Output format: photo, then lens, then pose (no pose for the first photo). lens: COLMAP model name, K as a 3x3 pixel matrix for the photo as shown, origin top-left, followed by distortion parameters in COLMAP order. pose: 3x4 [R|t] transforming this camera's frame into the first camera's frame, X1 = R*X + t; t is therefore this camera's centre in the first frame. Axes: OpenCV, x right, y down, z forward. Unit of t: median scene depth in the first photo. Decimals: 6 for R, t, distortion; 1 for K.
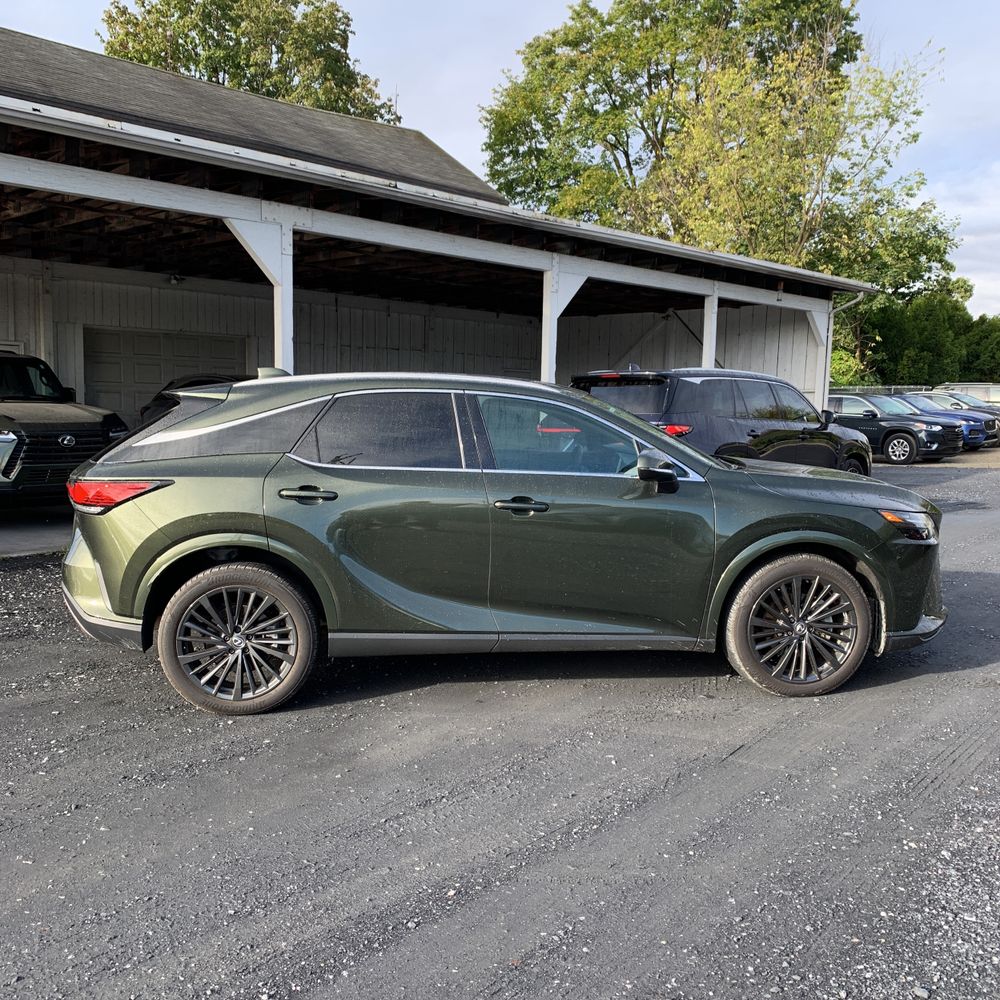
lens RADIAL K [[1104.9, 0, 500.0], [0, 1104.9, 500.0], [0, 0, 1]] dist [0.060388, 0.001965]
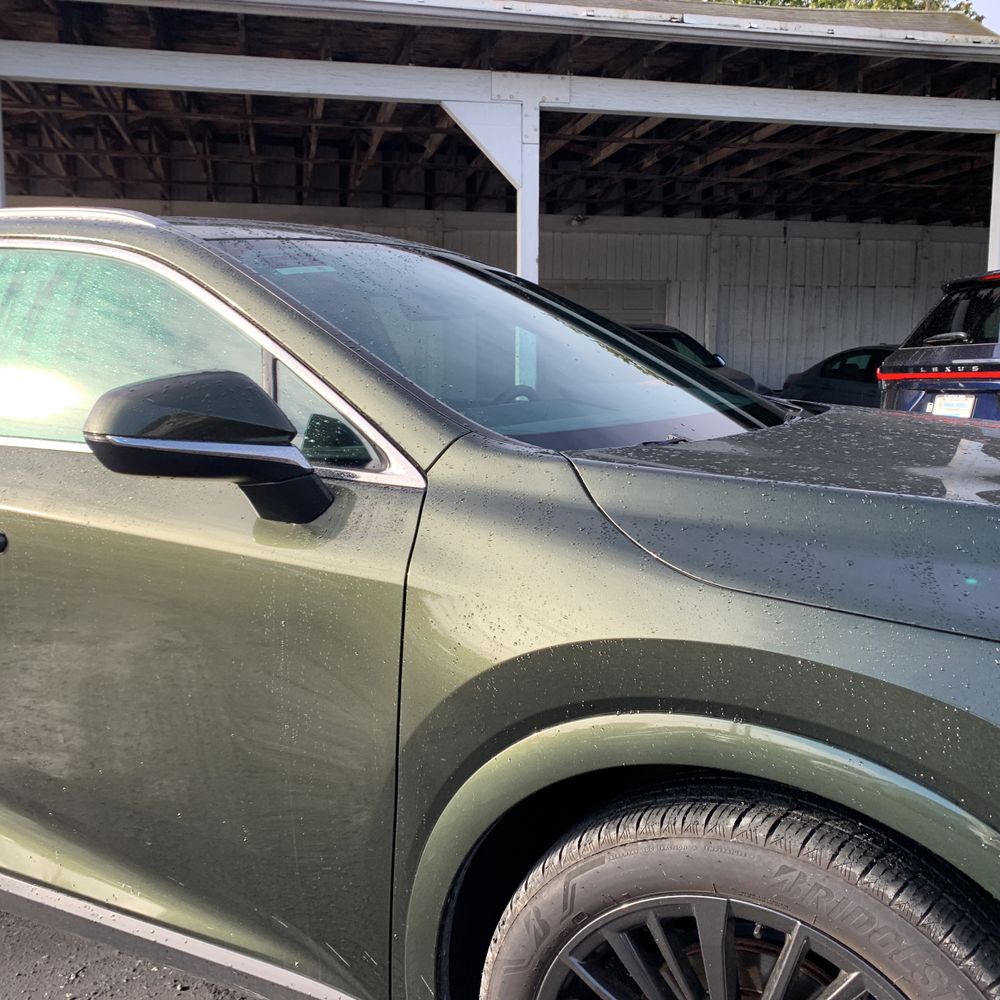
lens RADIAL K [[1078.9, 0, 500.0], [0, 1078.9, 500.0], [0, 0, 1]] dist [-0.006290, 0.002642]
pose [[0.822899, 0.045550, -0.566359, 0.194285], [-0.032608, 0.998925, 0.032962, -0.014507], [0.567251, -0.008657, 0.823499, 0.413323]]
